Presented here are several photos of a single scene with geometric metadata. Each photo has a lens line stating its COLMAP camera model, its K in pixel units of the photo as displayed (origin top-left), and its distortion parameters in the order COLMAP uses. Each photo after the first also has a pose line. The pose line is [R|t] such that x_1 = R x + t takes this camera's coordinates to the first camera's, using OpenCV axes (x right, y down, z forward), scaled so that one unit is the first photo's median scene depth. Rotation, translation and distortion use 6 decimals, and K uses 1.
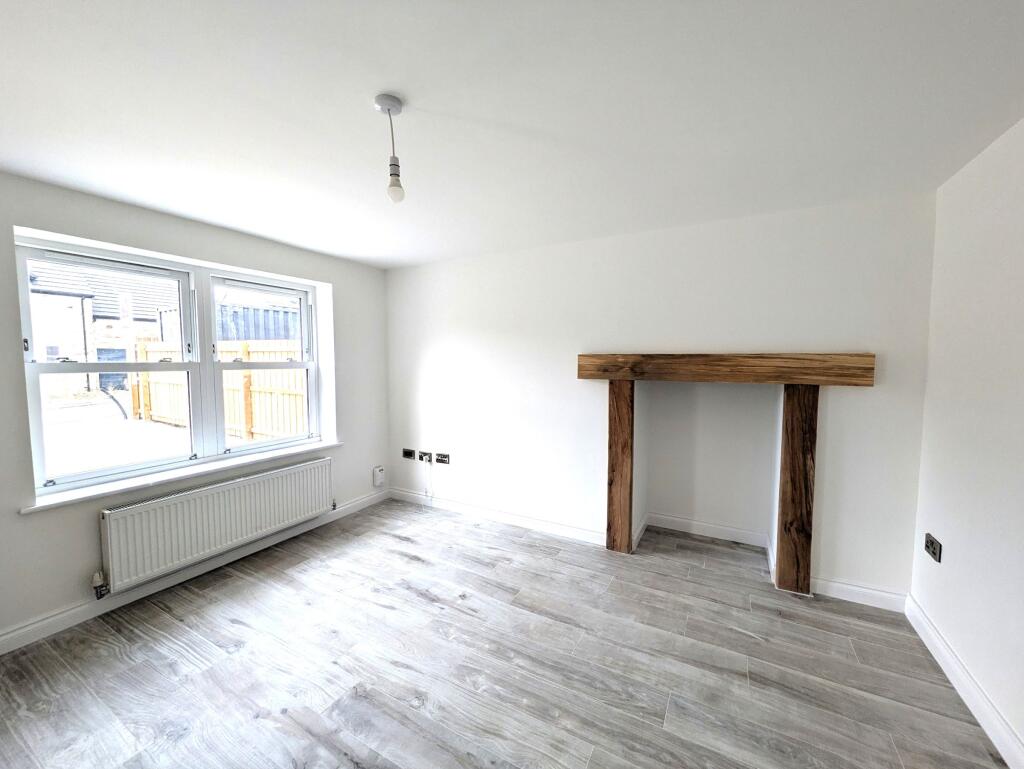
lens RADIAL K [[401.6, 0, 510.5], [0, 401.6, 385.0], [0, 0, 1]] dist [0.002223, 0.000190]
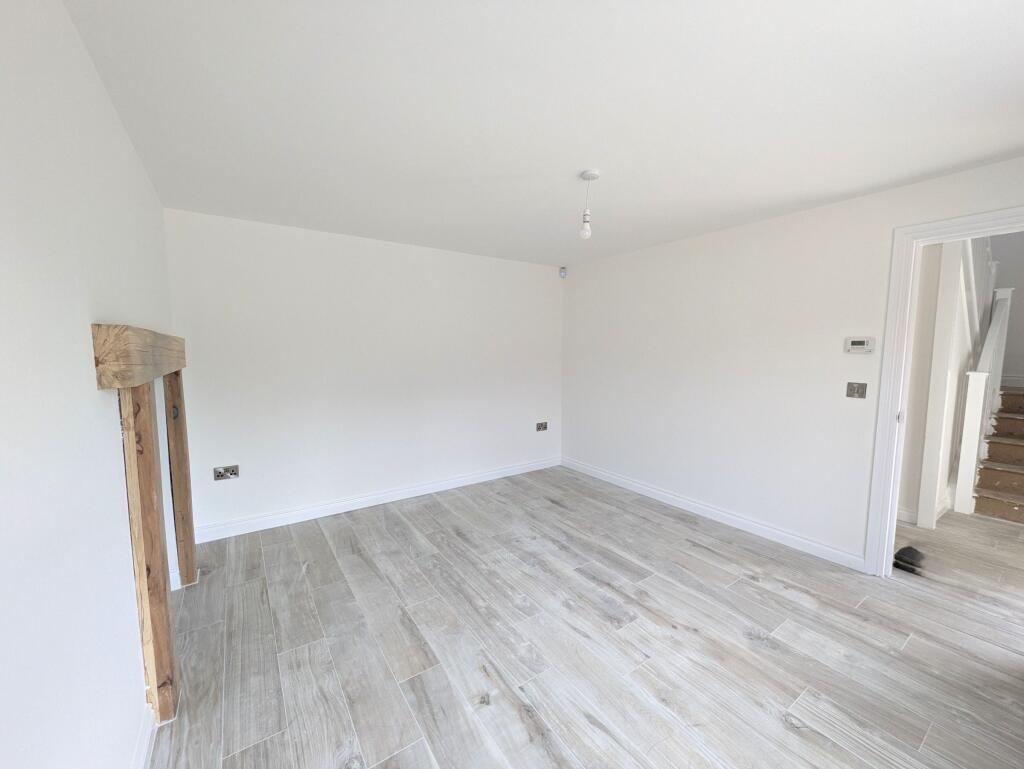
lens RADIAL K [[401.6, 0, 511.9], [0, 401.6, 385.8], [0, 0, 1]] dist [0.002223, 0.000190]
pose [[-0.892313, -0.042316, 0.449429, -0.526207], [0.028837, 0.988220, 0.150300, -0.099673], [-0.450495, 0.147075, -0.880581, 1.808174]]
